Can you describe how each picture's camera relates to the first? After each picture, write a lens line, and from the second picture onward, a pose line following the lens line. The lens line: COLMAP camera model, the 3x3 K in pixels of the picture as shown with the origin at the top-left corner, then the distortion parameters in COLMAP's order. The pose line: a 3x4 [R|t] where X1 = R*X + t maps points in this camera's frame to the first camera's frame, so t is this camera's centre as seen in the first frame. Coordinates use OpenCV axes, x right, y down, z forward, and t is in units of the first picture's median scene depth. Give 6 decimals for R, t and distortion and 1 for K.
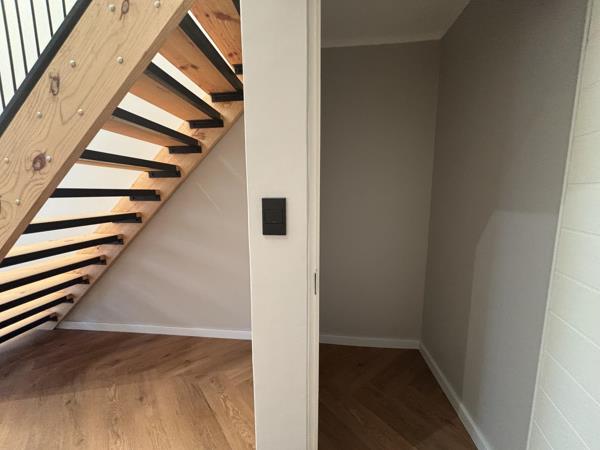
lens RADIAL K [[243.6, 0, 300.0], [0, 243.6, 225.0], [0, 0, 1]] dist [-0.000427, 0.000254]
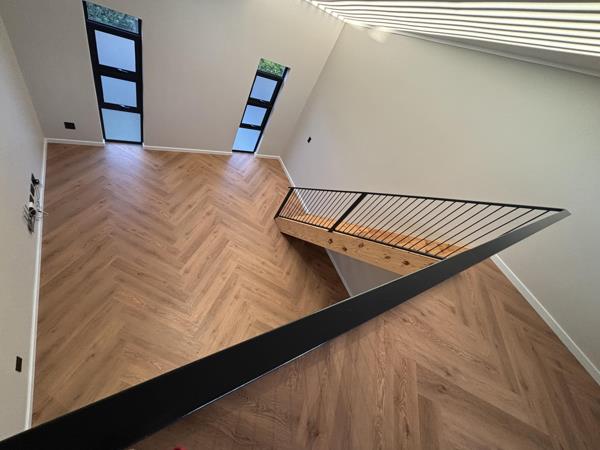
lens RADIAL K [[243.6, 0, 300.0], [0, 243.6, 225.0], [0, 0, 1]] dist [-0.000427, 0.000254]
pose [[0.480613, 0.799260, -0.360824, -0.223549], [-0.533119, 0.592997, 0.603439, -1.258774], [0.696273, -0.097658, 0.711103, -1.076116]]
